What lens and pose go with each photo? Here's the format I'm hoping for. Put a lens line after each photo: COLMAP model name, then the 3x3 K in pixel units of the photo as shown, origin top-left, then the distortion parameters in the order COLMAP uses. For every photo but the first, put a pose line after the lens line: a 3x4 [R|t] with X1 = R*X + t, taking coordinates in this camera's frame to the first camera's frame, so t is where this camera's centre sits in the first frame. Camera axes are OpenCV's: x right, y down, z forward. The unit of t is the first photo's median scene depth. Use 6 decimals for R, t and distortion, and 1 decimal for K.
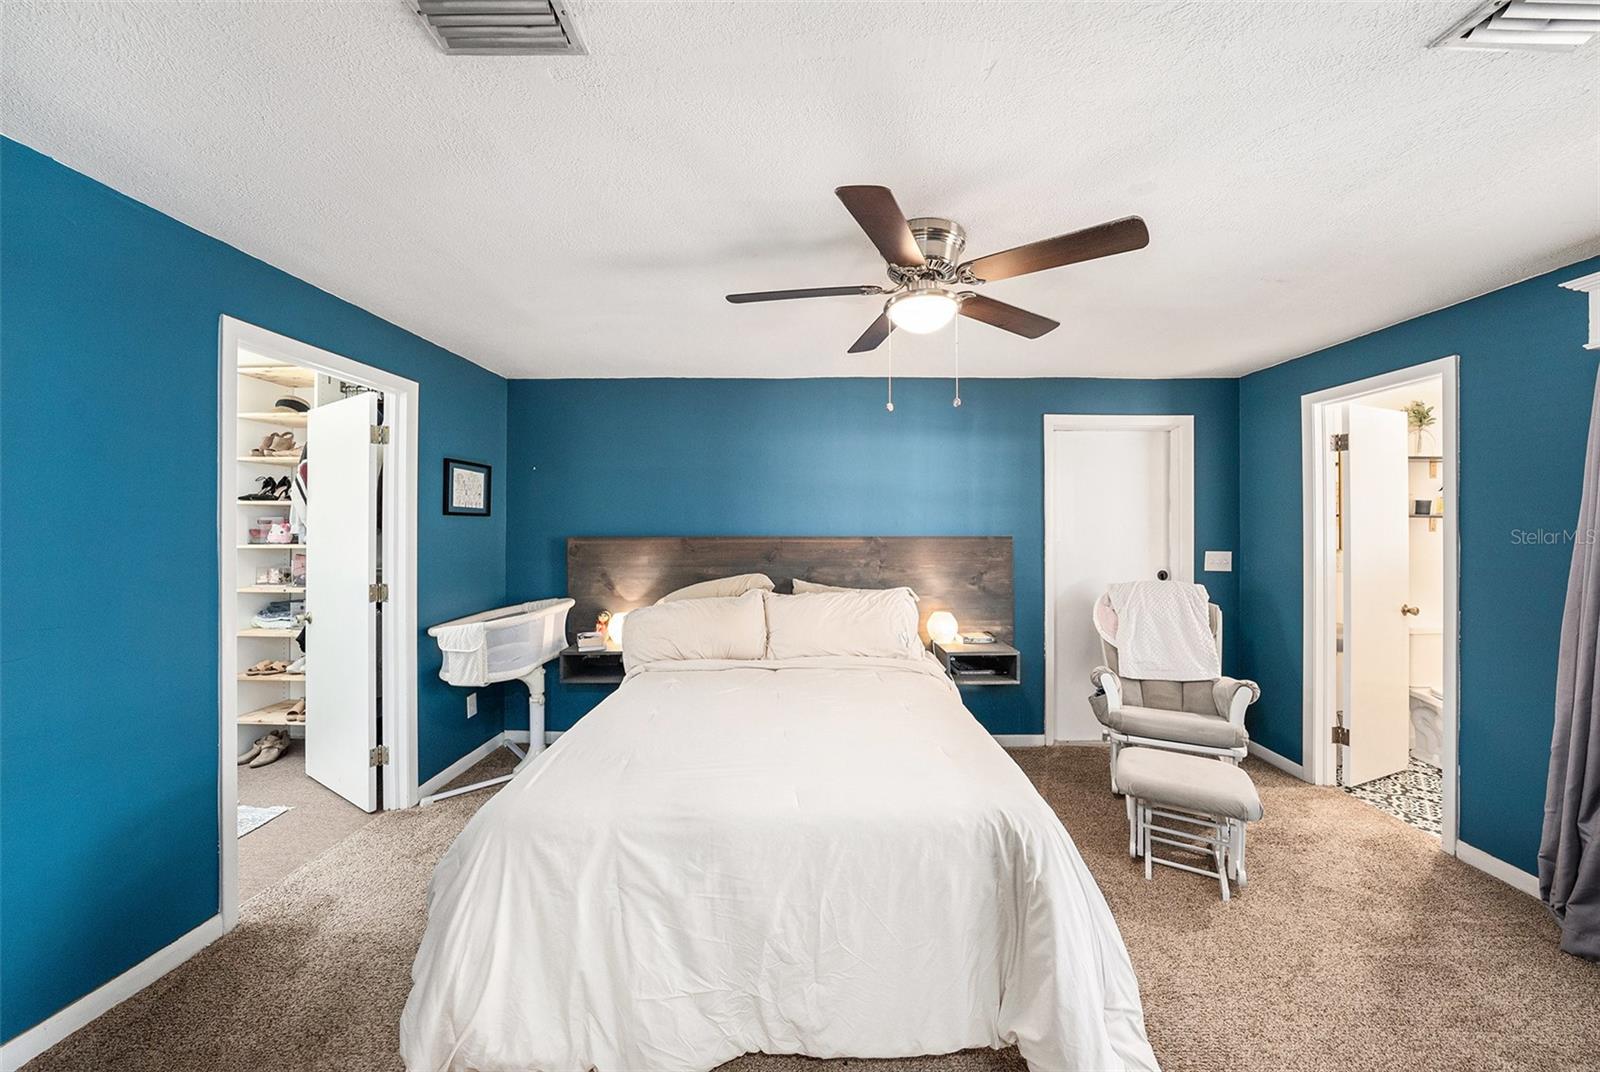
lens RADIAL K [[553.7, 0, 808.8], [0, 553.7, 531.5], [0, 0, 1]] dist [-0.006948, 0.000463]
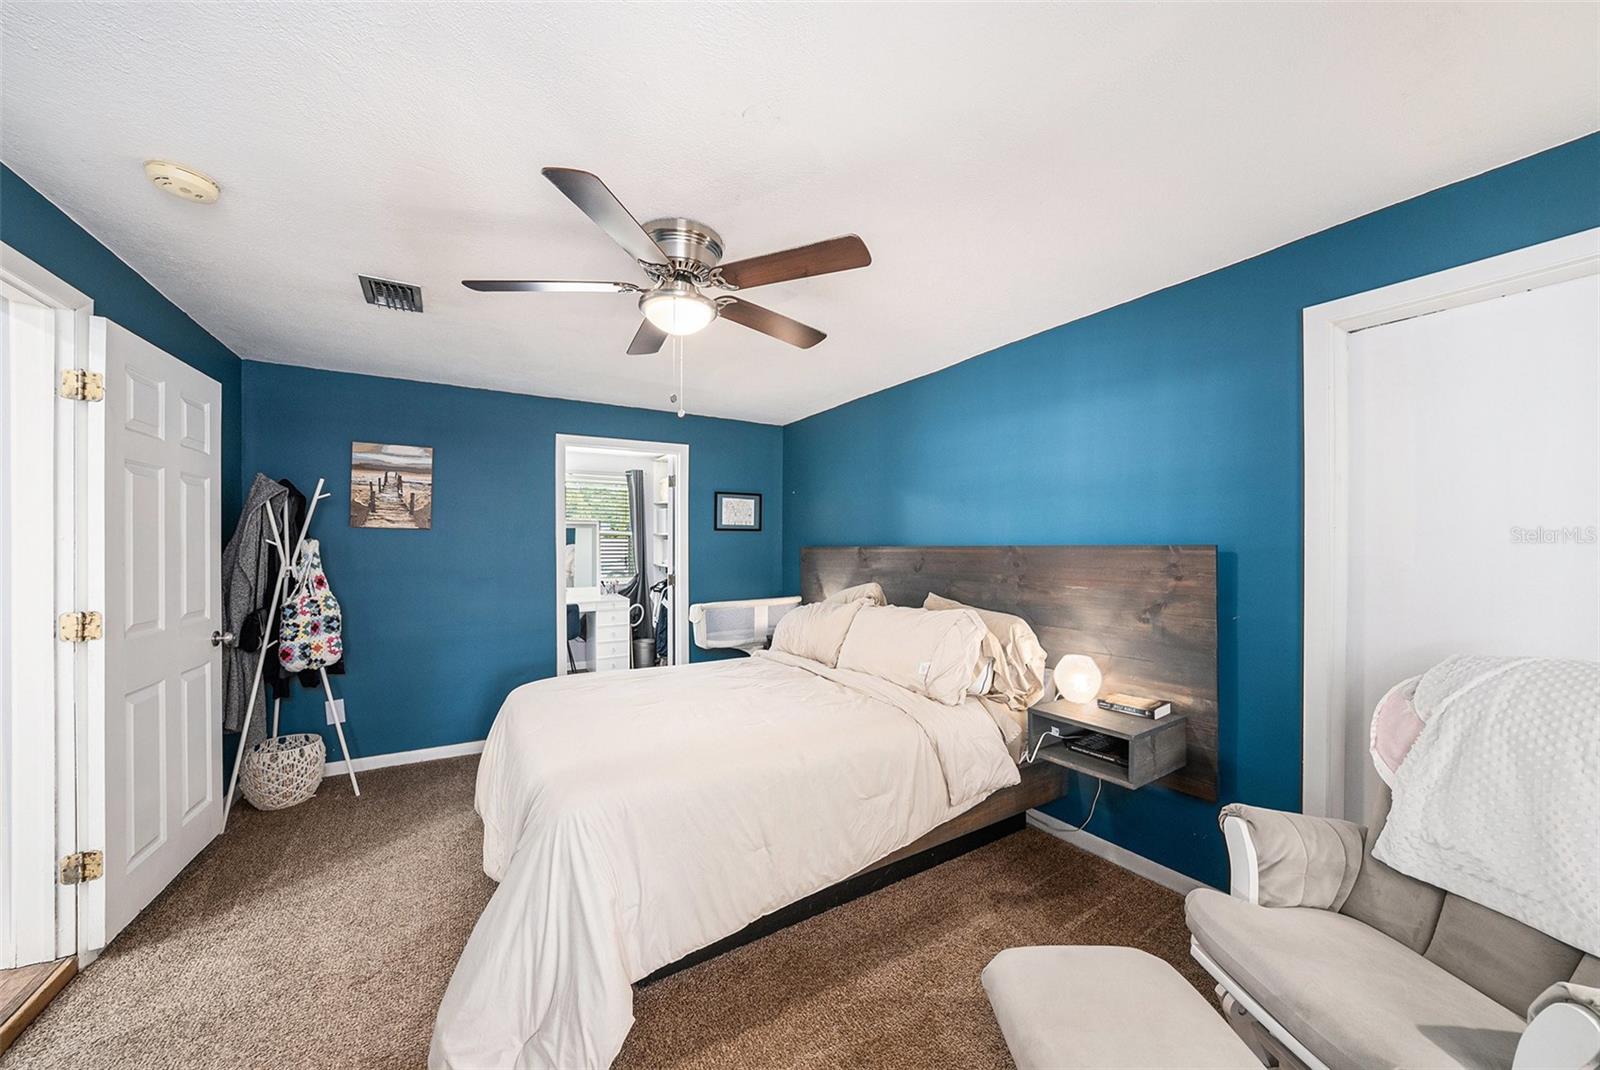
lens RADIAL K [[553.7, 0, 808.3], [0, 553.7, 544.7], [0, 0, 1]] dist [-0.006948, 0.000463]
pose [[0.551912, -0.003026, -0.833897, 0.609184], [-0.002697, 0.999982, -0.005414, 0.013429], [0.833898, 0.005237, 0.551893, 0.339090]]
